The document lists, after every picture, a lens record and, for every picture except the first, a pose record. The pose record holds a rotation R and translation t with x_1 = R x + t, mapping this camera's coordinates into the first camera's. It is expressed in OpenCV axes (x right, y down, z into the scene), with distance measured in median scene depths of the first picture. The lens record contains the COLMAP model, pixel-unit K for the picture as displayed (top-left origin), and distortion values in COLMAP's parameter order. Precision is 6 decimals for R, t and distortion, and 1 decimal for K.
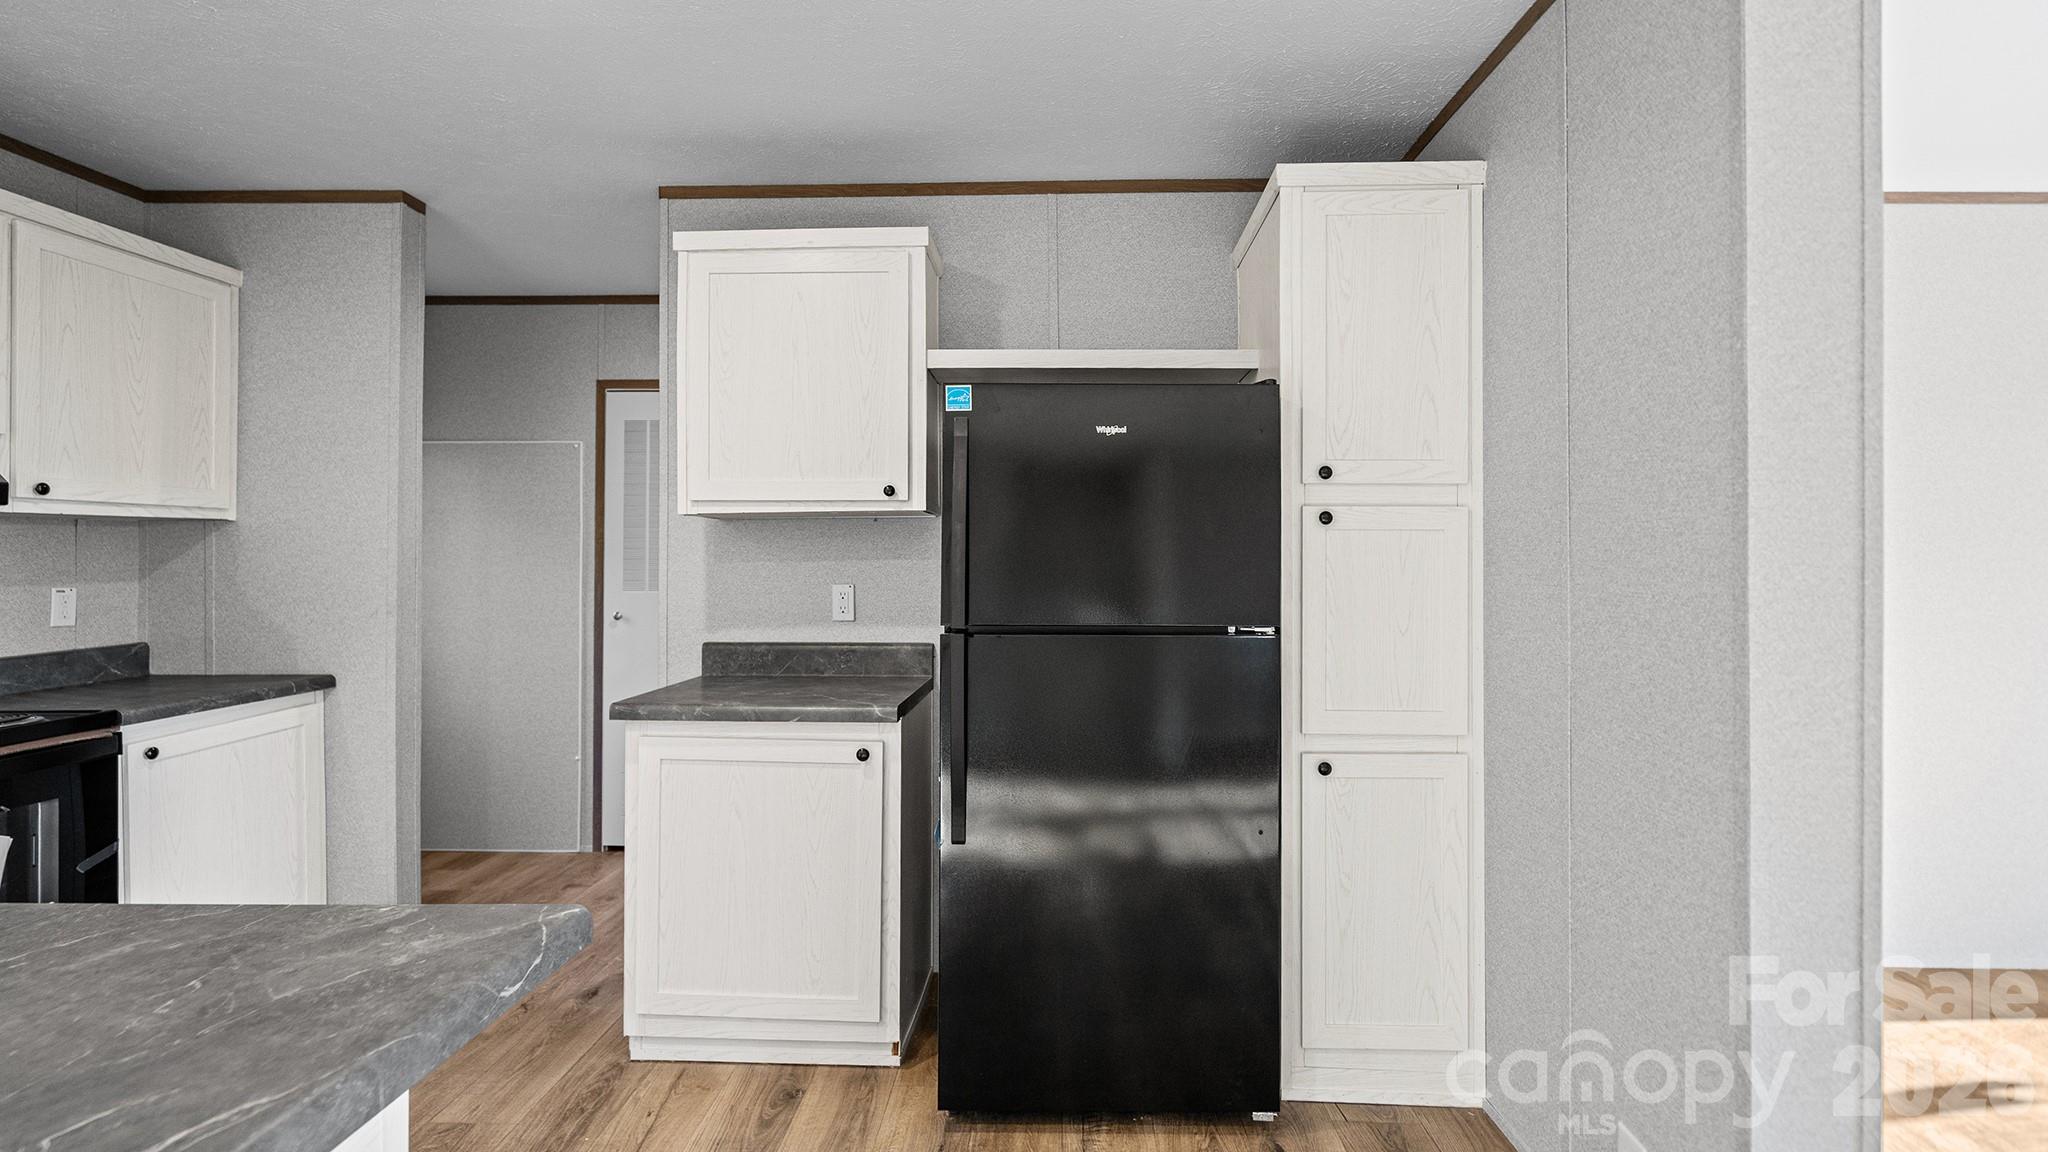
lens RADIAL K [[984.9, 0, 1028.2], [0, 984.9, 548.4], [0, 0, 1]] dist [0.005165, 0.000116]
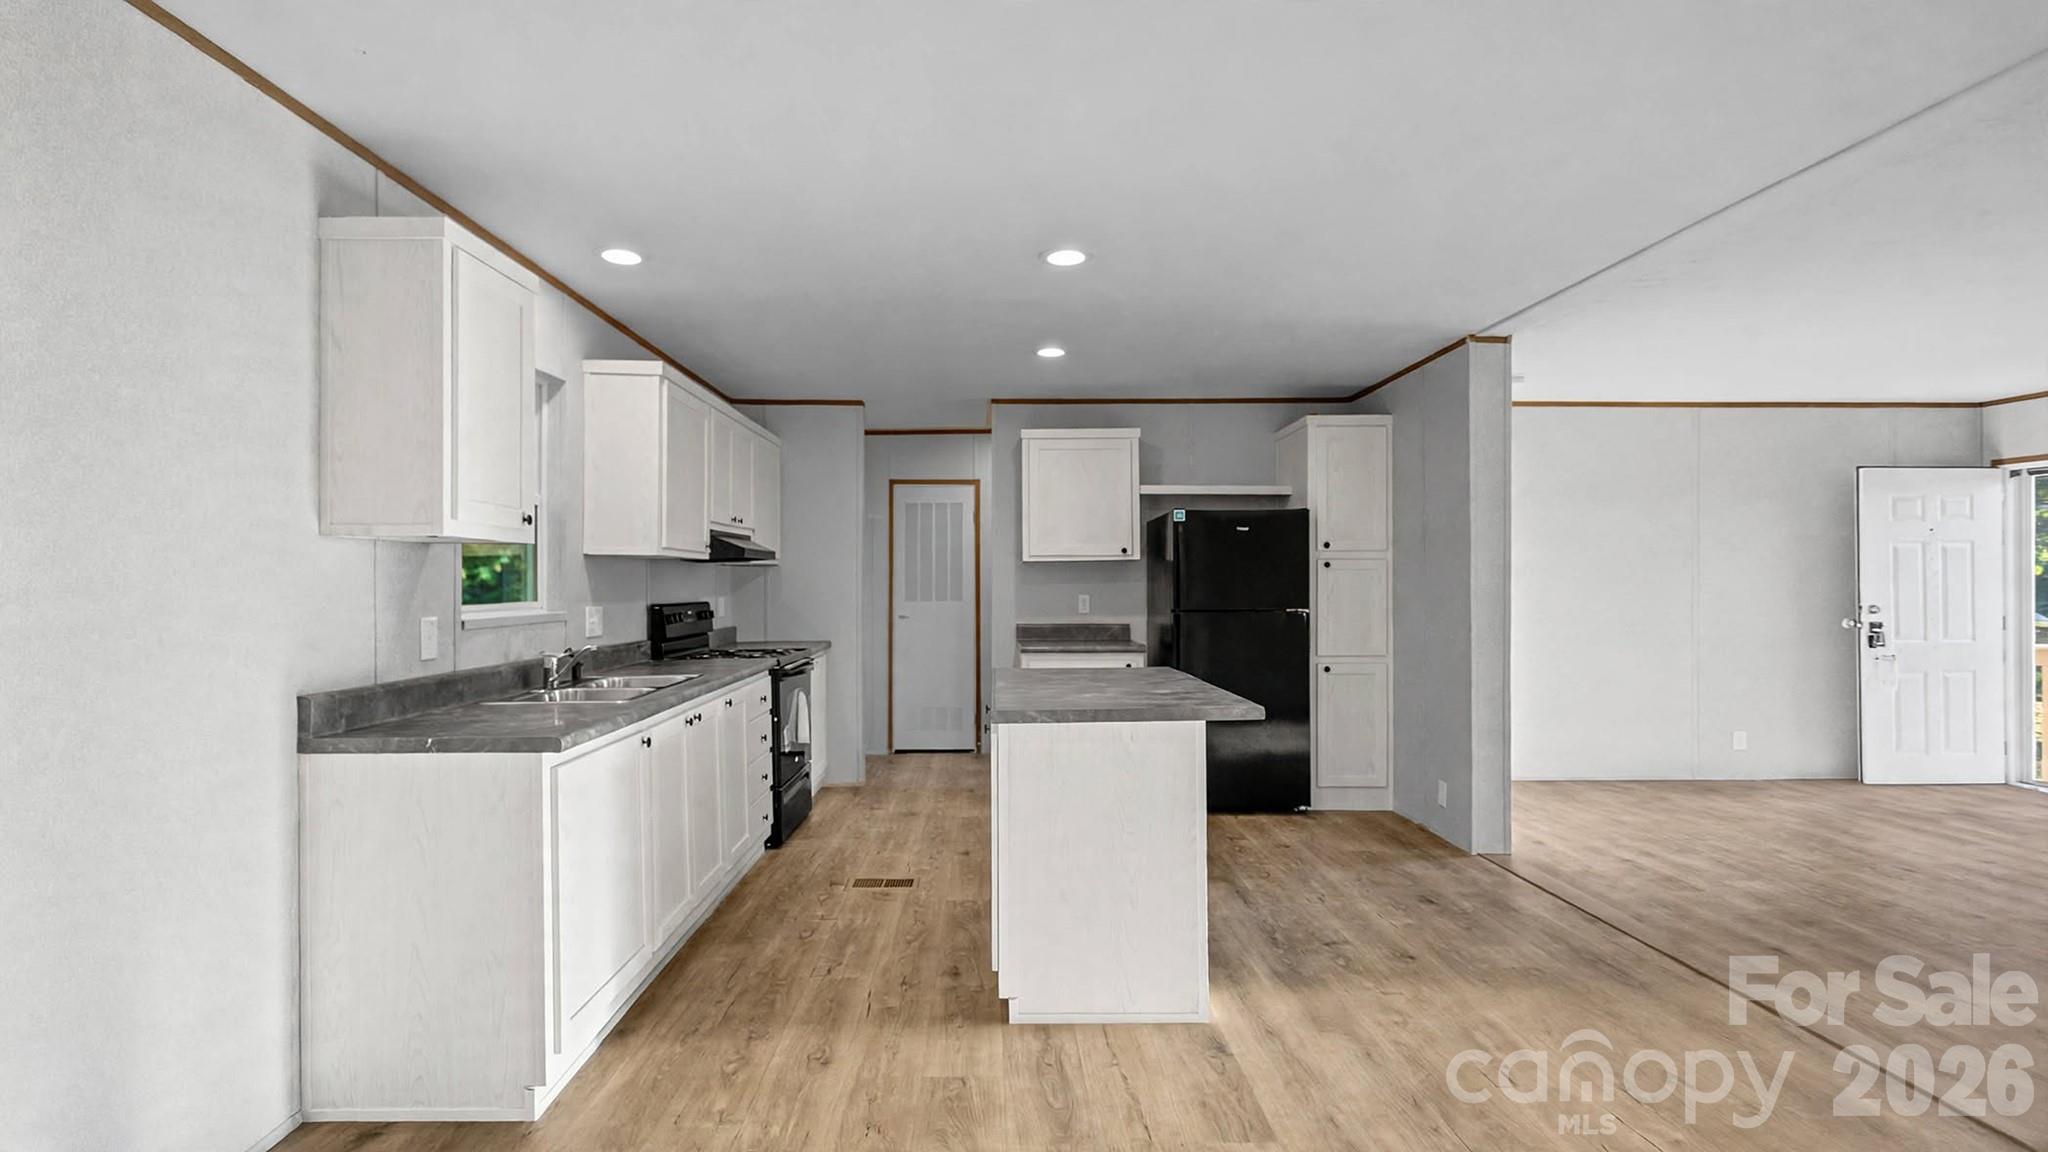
lens RADIAL K [[959.3, 0, 1004.7], [0, 959.3, 572.1], [0, 0, 1]] dist [-0.003133, 0.005958]
pose [[0.999244, -0.003109, 0.038740, -0.477488], [0.003093, 0.999995, 0.000471, -0.013171], [-0.038741, -0.000351, 0.999249, -1.085111]]
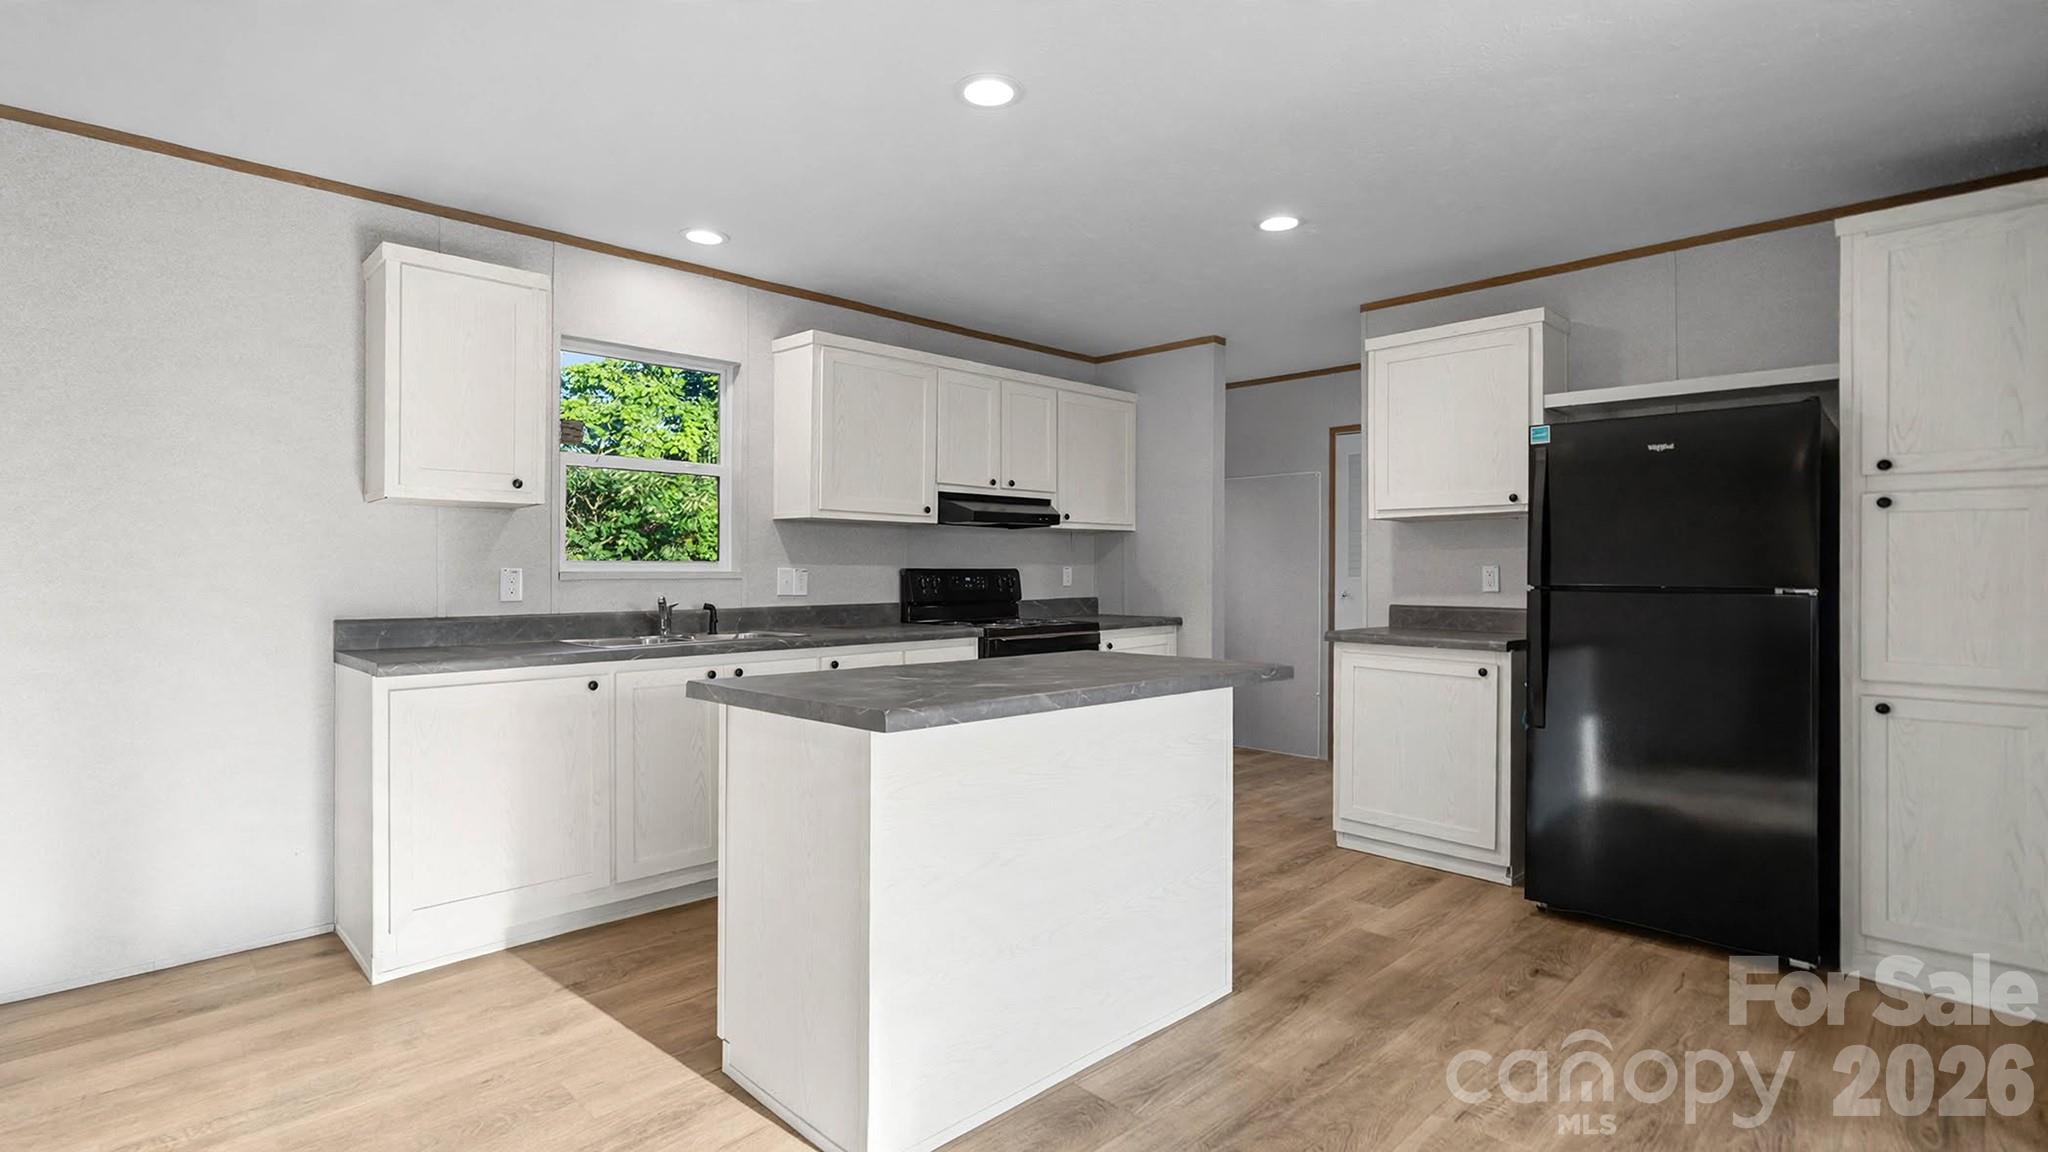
lens RADIAL K [[959.3, 0, 1004.7], [0, 959.3, 572.1], [0, 0, 1]] dist [-0.003133, 0.005958]
pose [[0.721983, 0.003420, -0.691902, 0.283564], [0.005157, 0.999933, 0.010324, 0.030956], [0.691891, -0.011022, 0.721918, -0.505849]]
